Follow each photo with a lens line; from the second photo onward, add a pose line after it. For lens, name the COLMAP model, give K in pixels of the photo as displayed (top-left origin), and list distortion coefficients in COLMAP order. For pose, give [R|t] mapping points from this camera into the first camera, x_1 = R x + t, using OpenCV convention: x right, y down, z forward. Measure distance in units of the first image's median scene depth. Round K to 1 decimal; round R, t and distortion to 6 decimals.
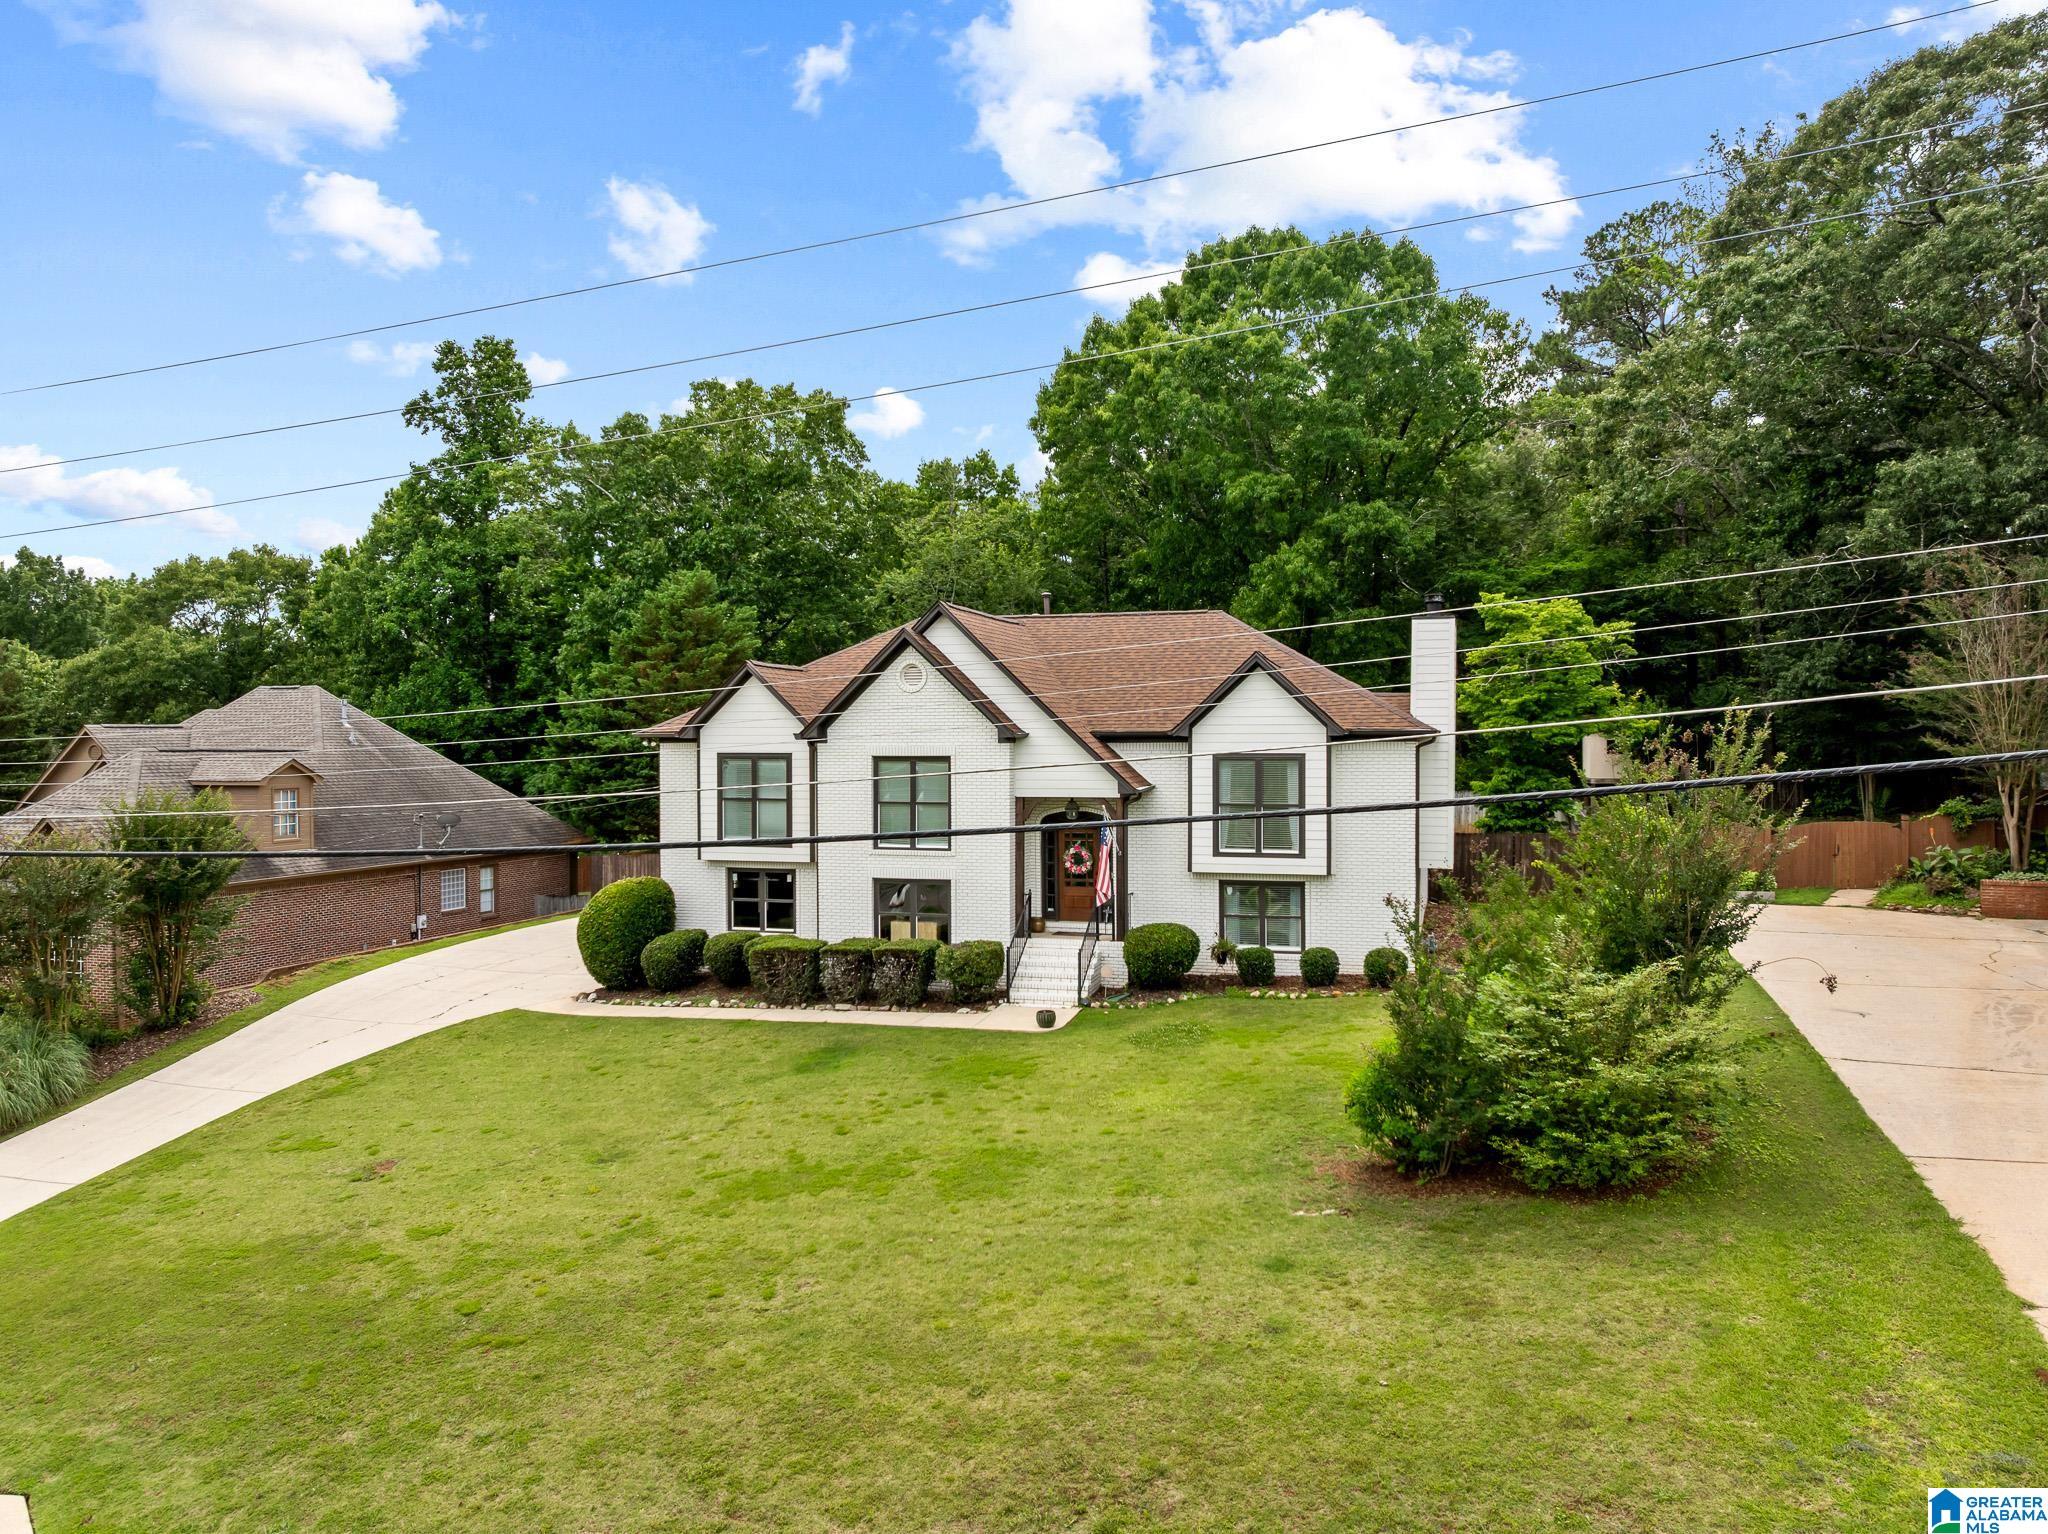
lens RADIAL K [[1439.8, 0, 1019.2], [0, 1439.8, 761.0], [0, 0, 1]] dist [-0.039473, -0.001727]
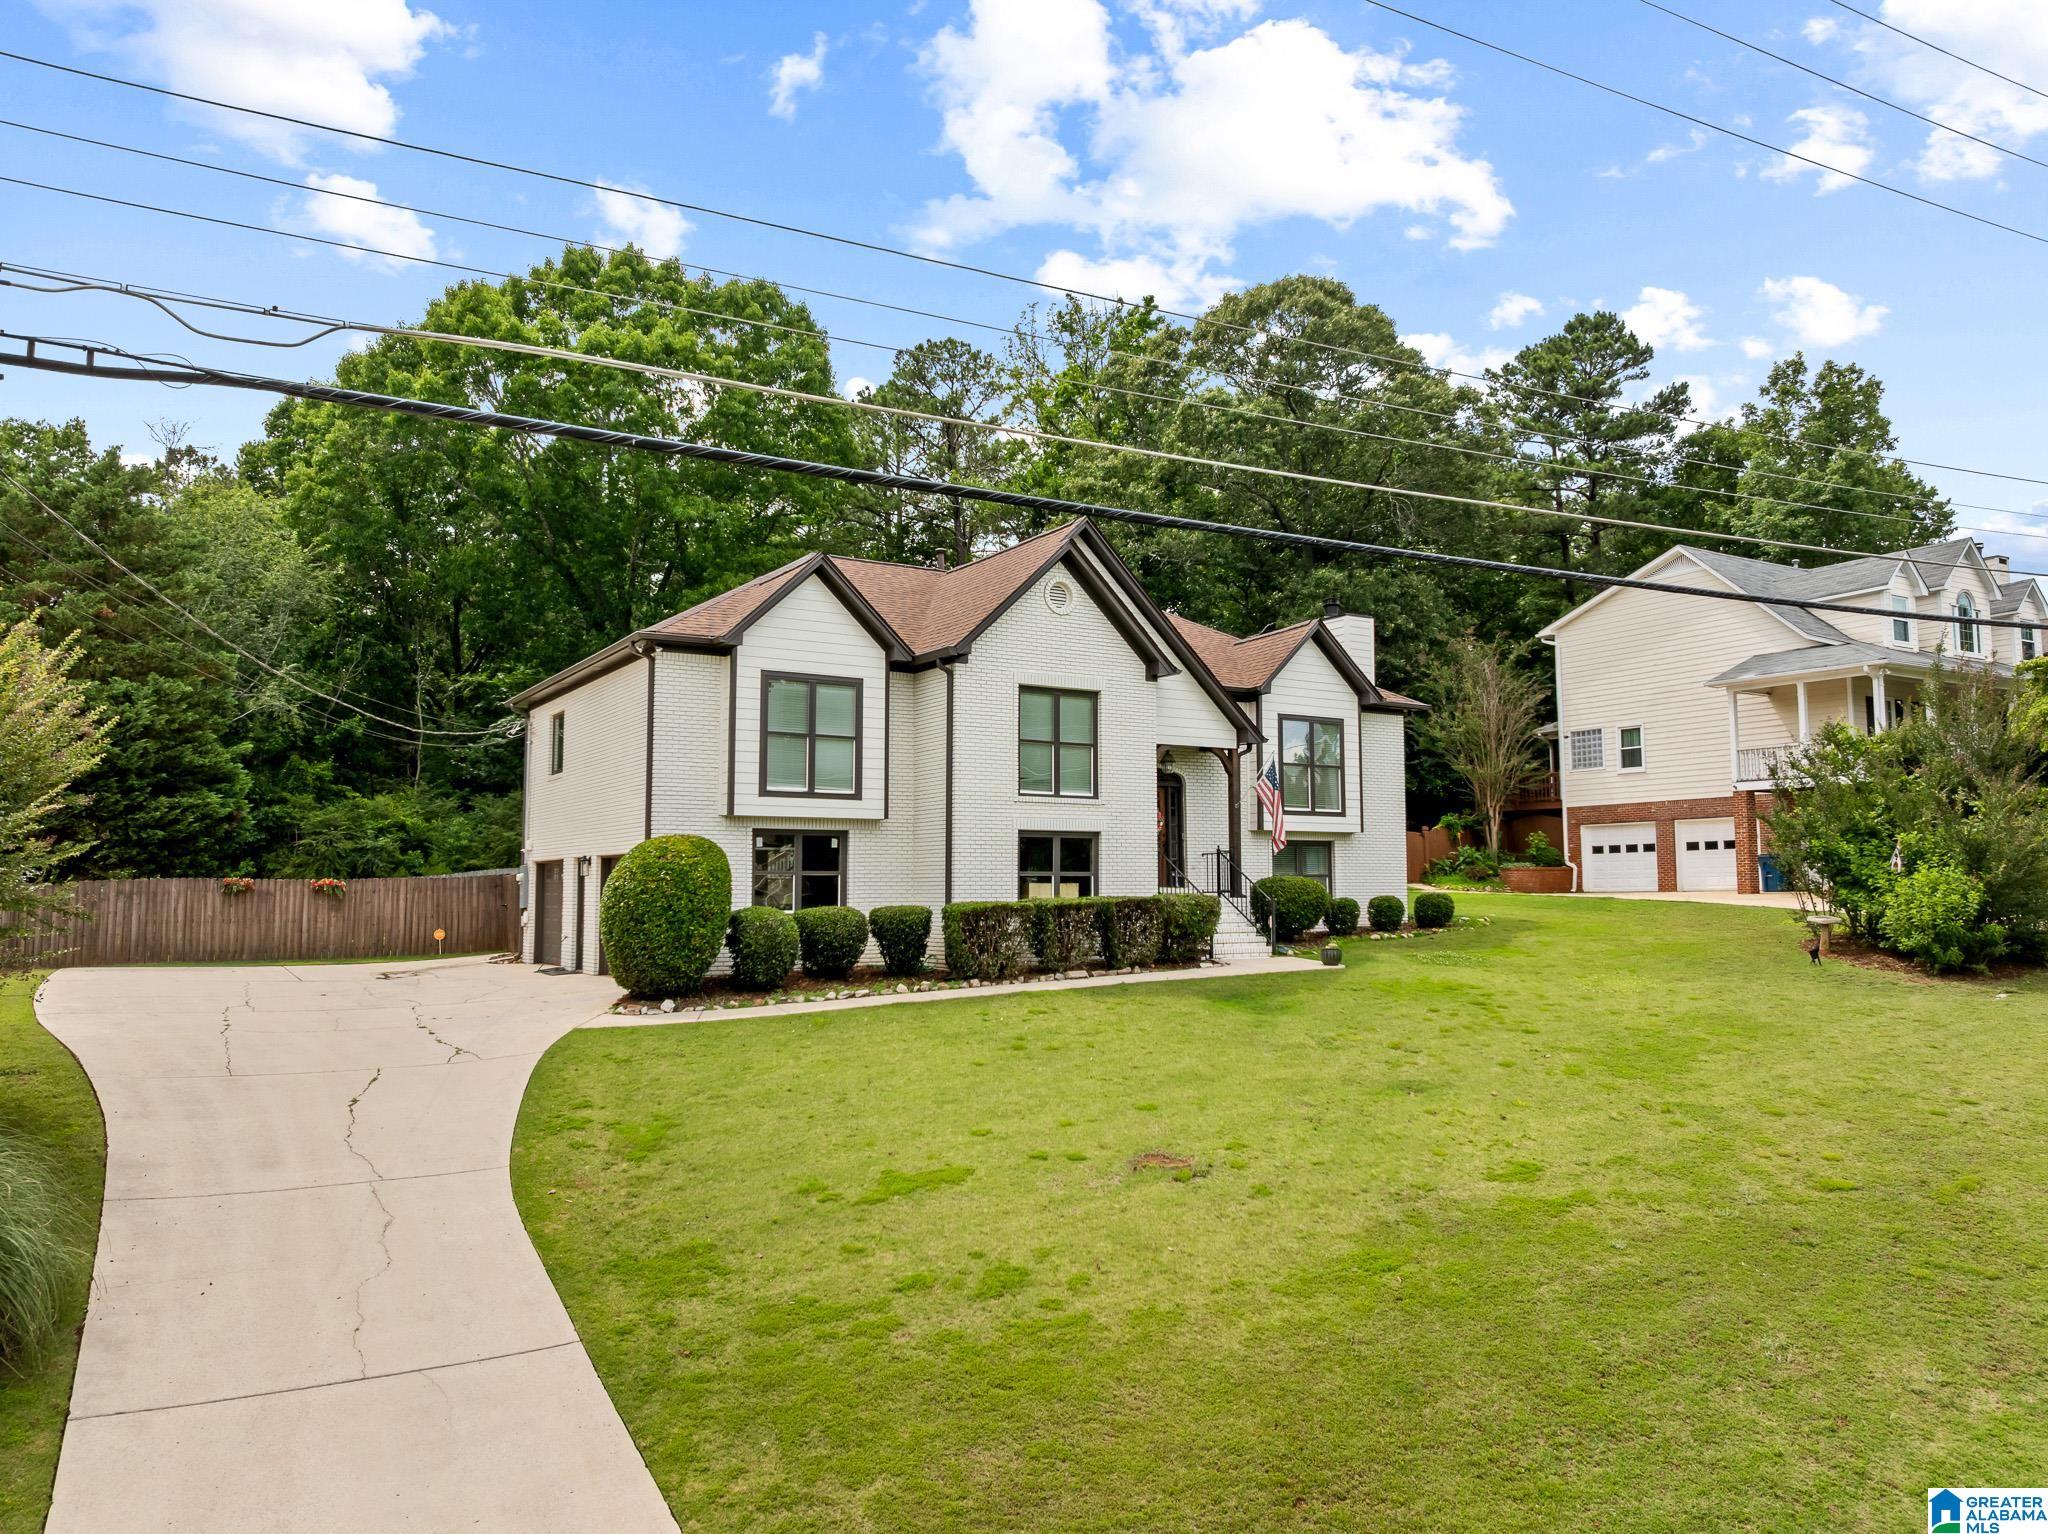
lens RADIAL K [[1439.8, 0, 1019.2], [0, 1439.8, 761.0], [0, 0, 1]] dist [-0.039473, -0.001727]
pose [[0.666353, 0.068468, 0.742486, -0.729442], [0.008058, 0.995056, -0.098990, 0.125601], [-0.745593, 0.071945, 0.662507, 0.452710]]
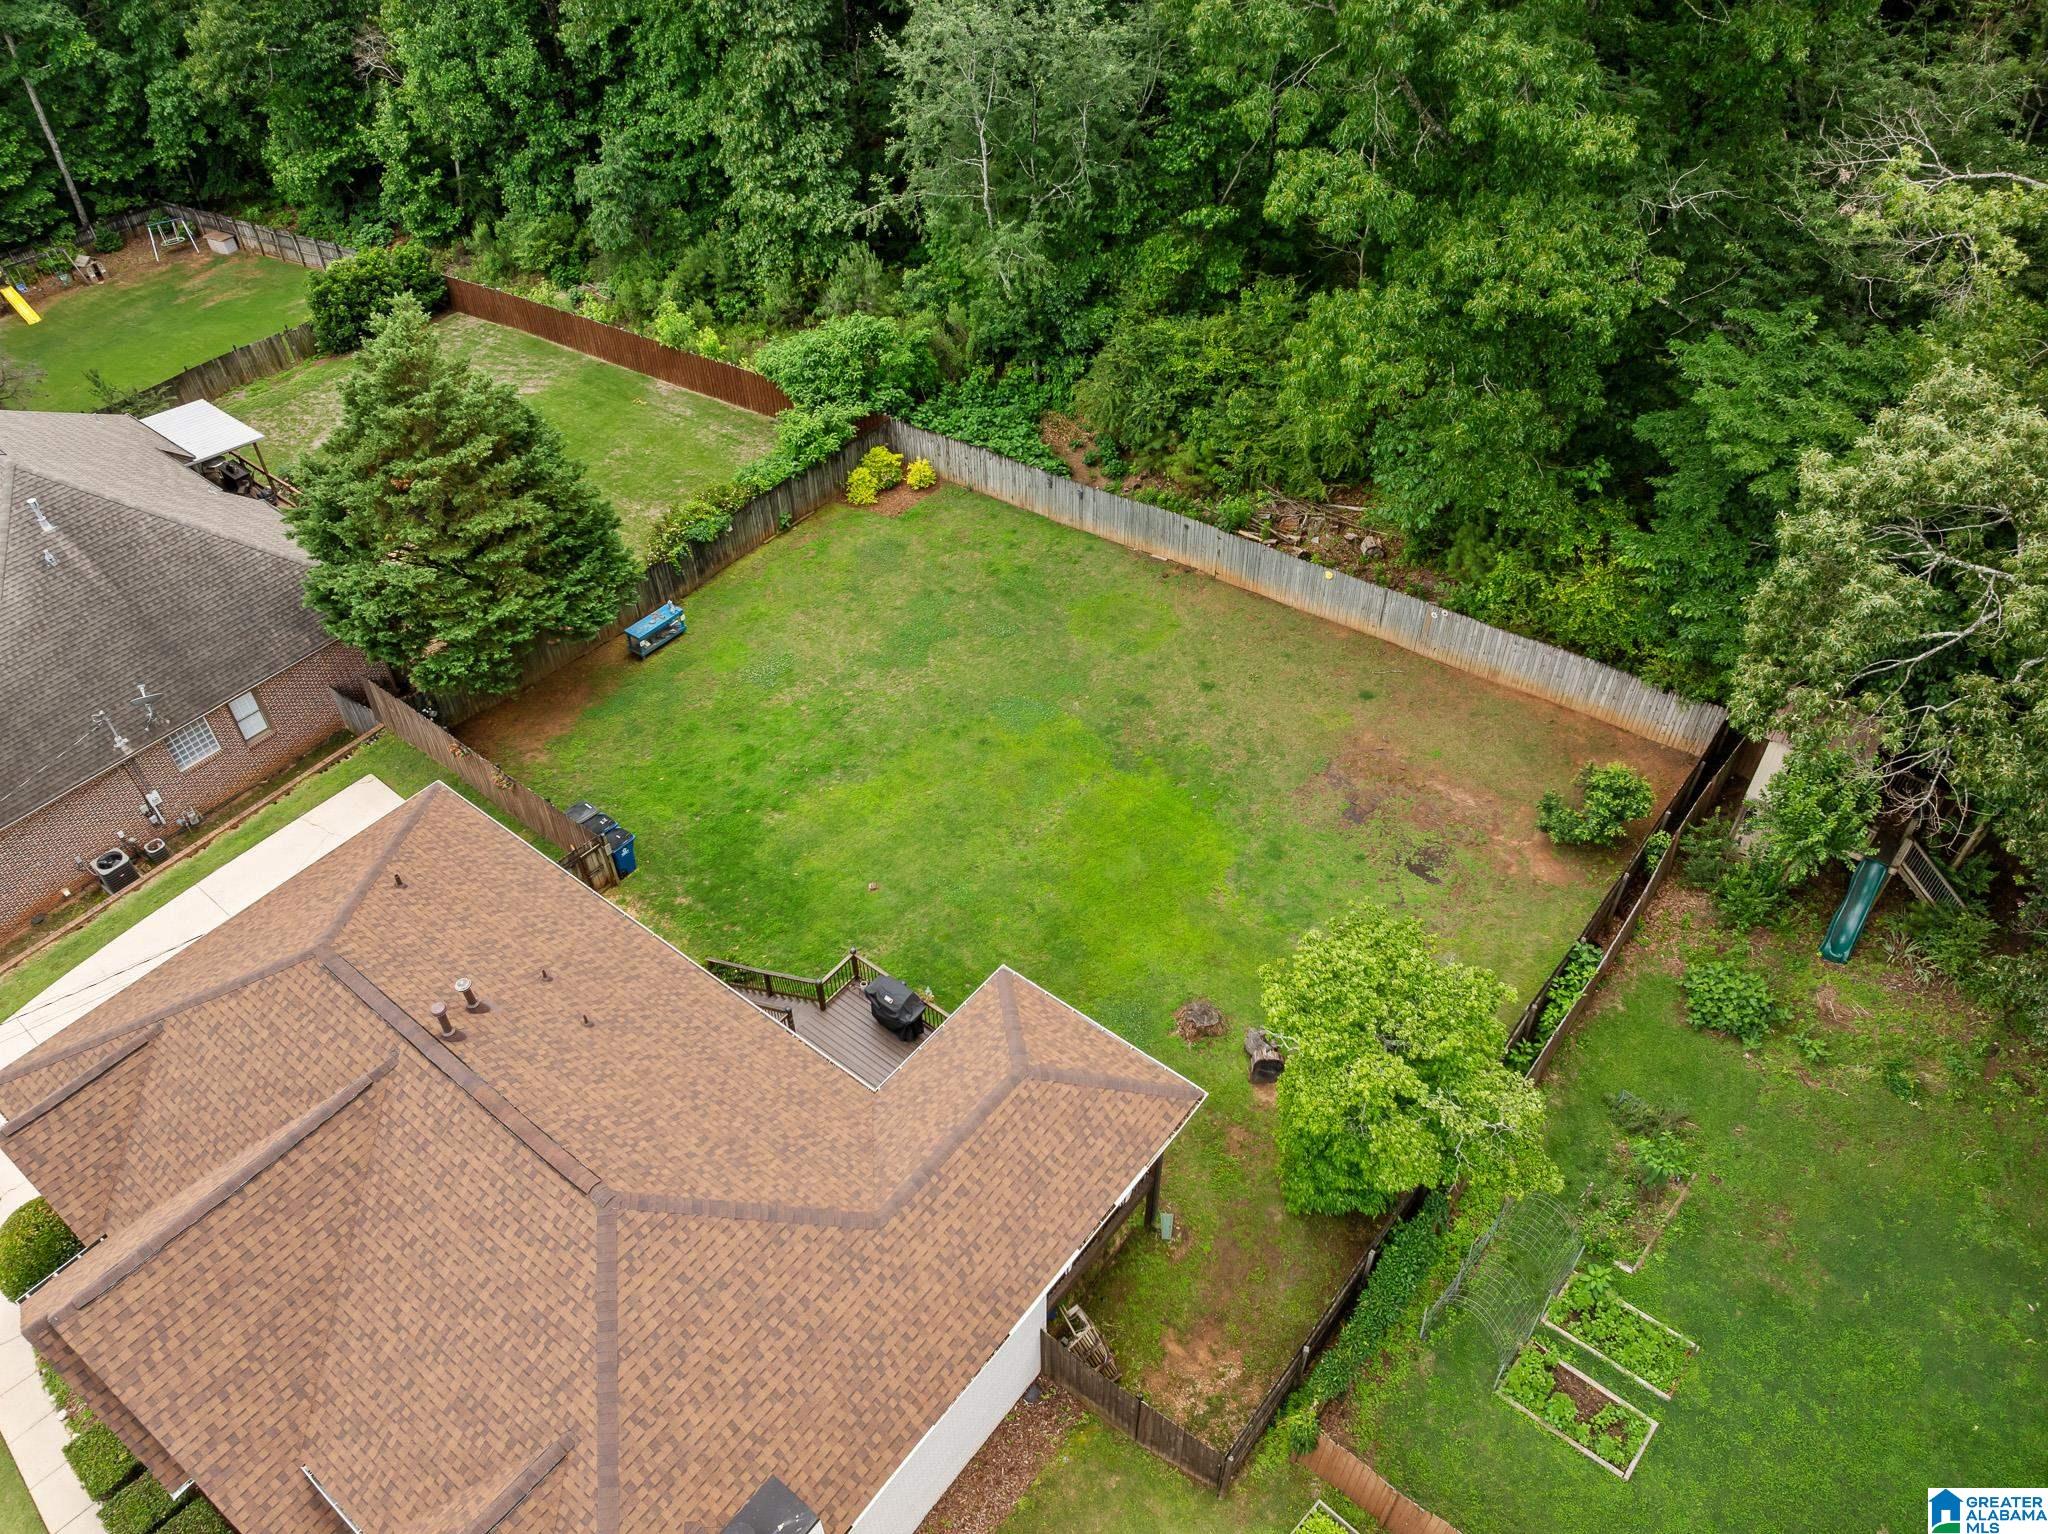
lens RADIAL K [[1420.0, 0, 1024.0], [0, 1420.0, 767.0], [0, 0, 1]] dist [-0.038091, 0.002933]
pose [[0.934347, 0.244454, -0.259303, 0.482711], [-0.001474, 0.730277, 0.683149, -0.754568], [0.356362, -0.637916, 0.682692, 0.875446]]
